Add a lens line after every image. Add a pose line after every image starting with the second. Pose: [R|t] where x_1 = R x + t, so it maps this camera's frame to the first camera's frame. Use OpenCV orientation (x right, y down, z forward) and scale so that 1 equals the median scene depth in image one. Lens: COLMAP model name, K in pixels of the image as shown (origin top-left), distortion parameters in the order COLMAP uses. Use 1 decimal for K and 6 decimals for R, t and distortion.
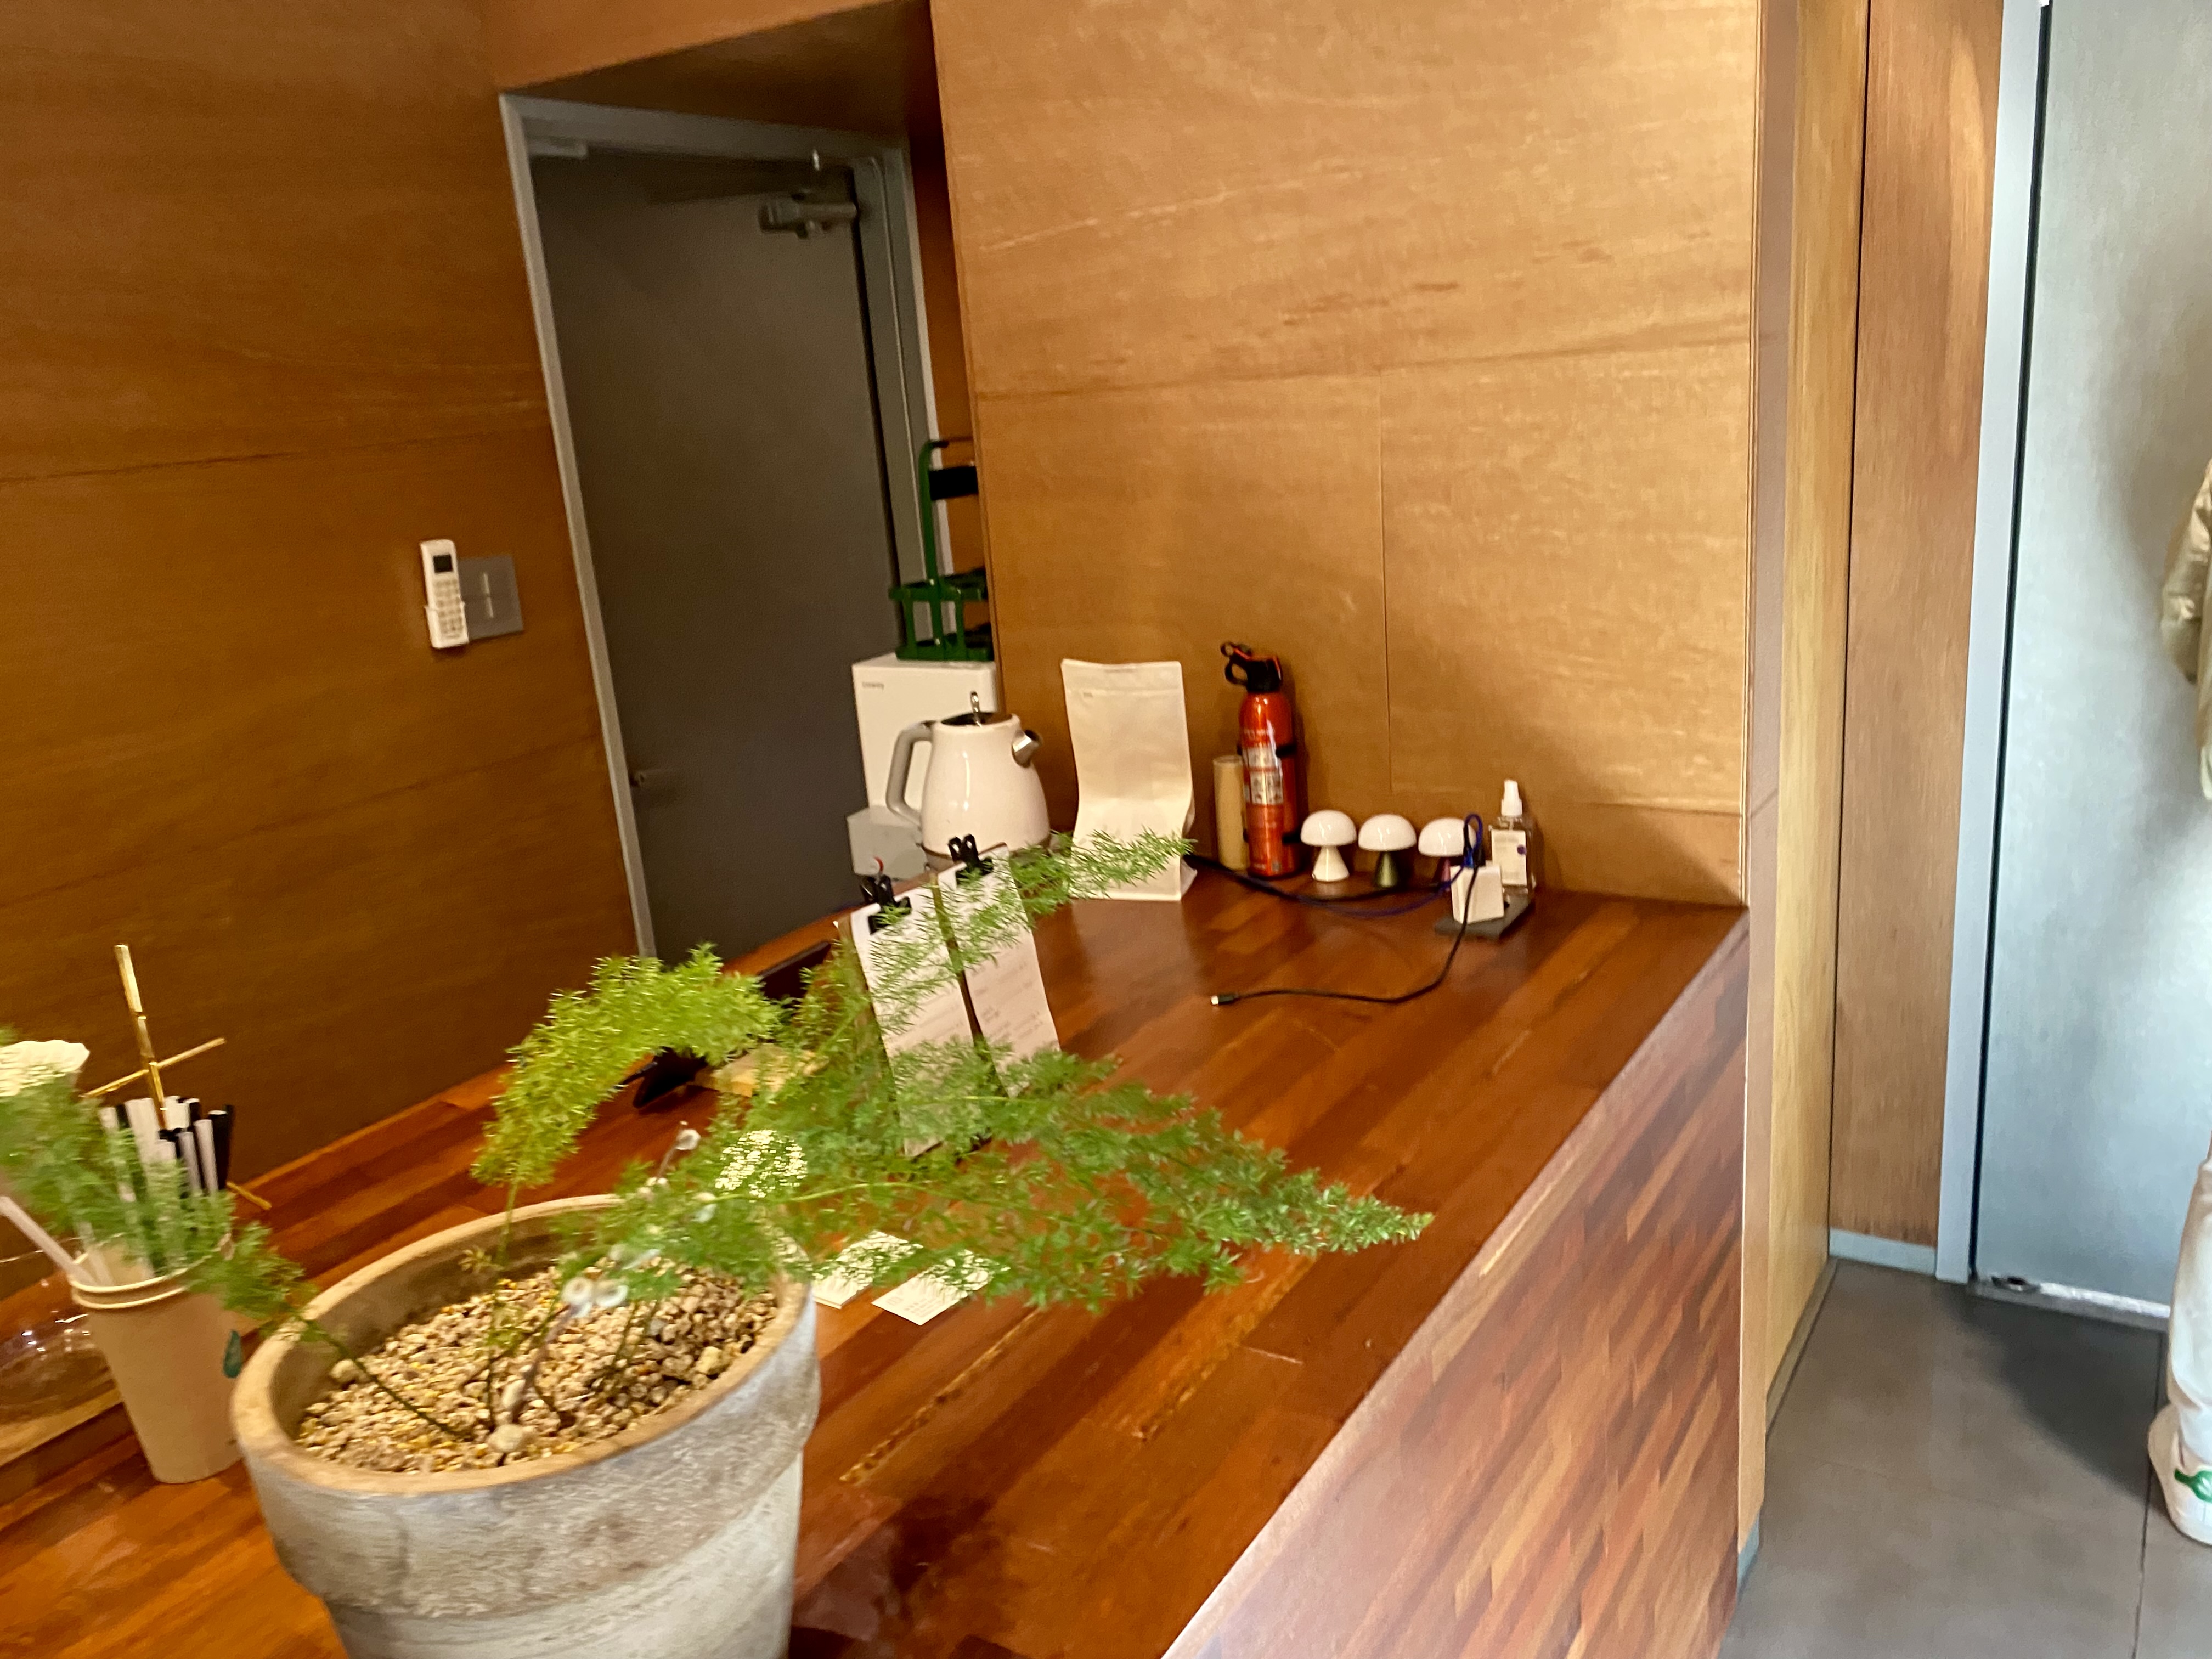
lens RADIAL K [[1709.7, 0, 1106.0], [0, 1709.7, 829.5], [0, 0, 1]] dist [-0.002311, -0.007351]
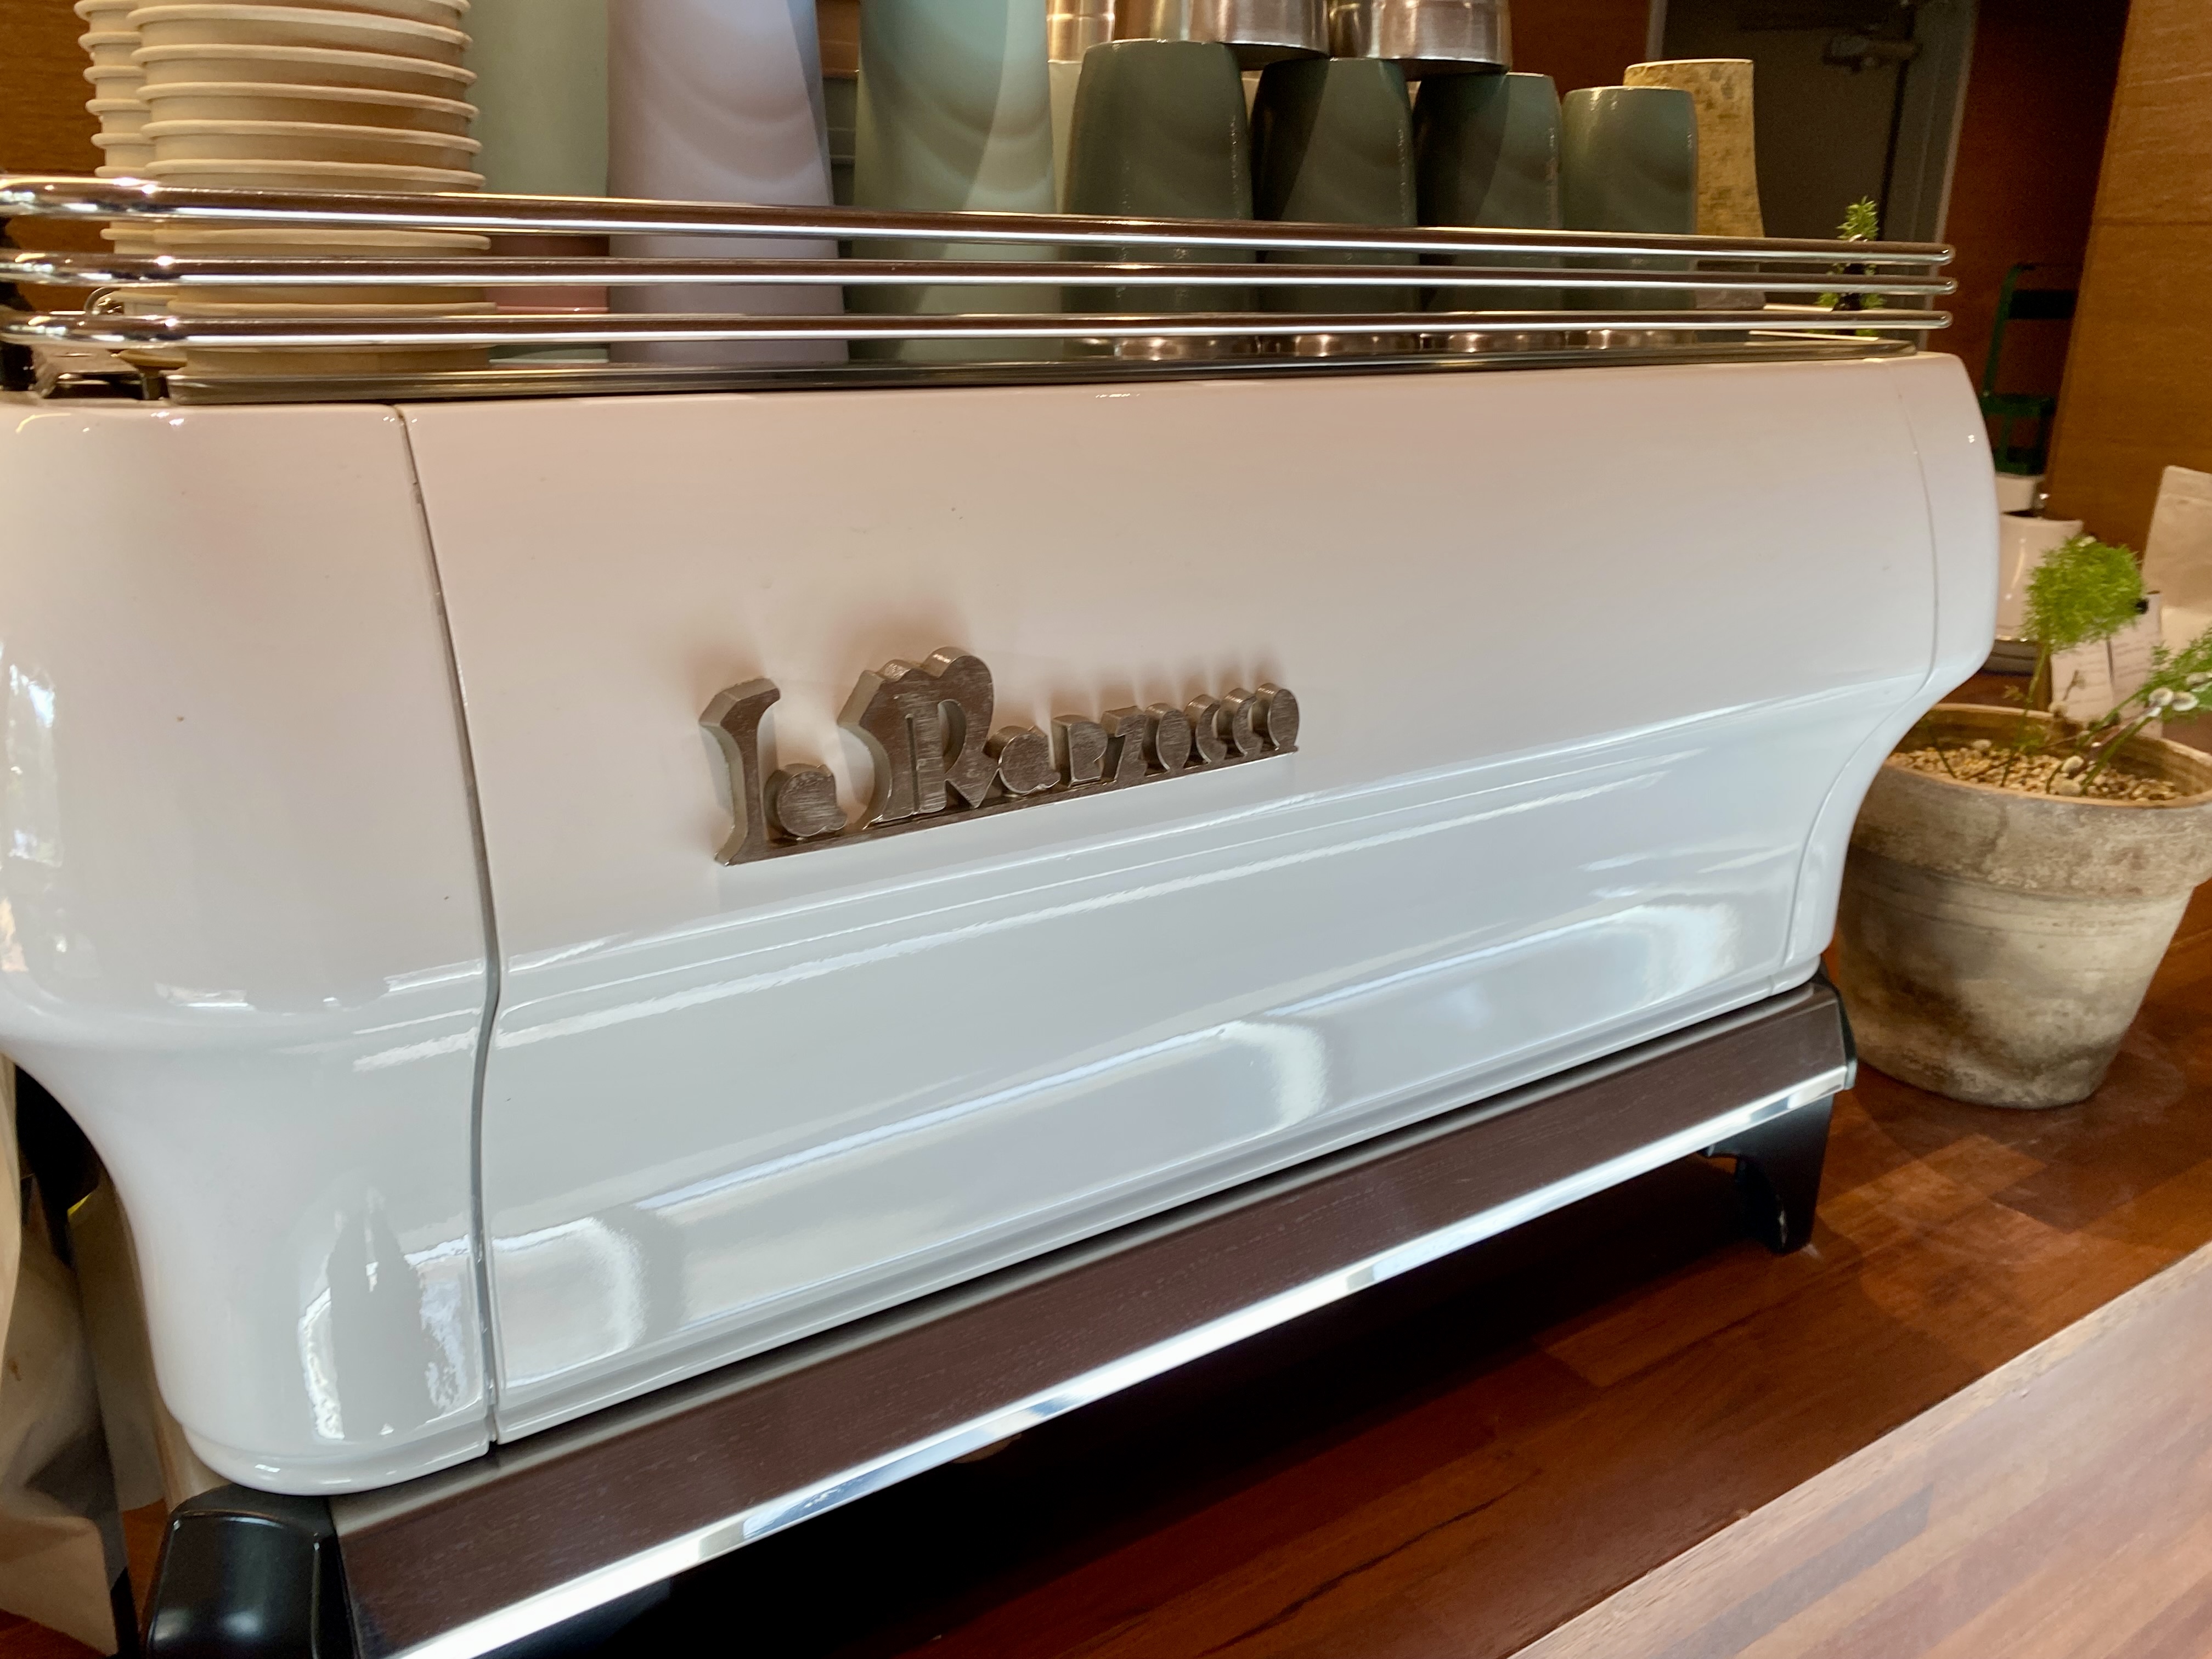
lens RADIAL K [[1709.7, 0, 1106.0], [0, 1709.7, 829.5], [0, 0, 1]] dist [-0.002311, -0.007351]
pose [[0.912734, 0.221073, -0.343574, -0.309385], [-0.196410, 0.974832, 0.105476, 0.205815], [0.358245, -0.028790, 0.933184, -0.377576]]
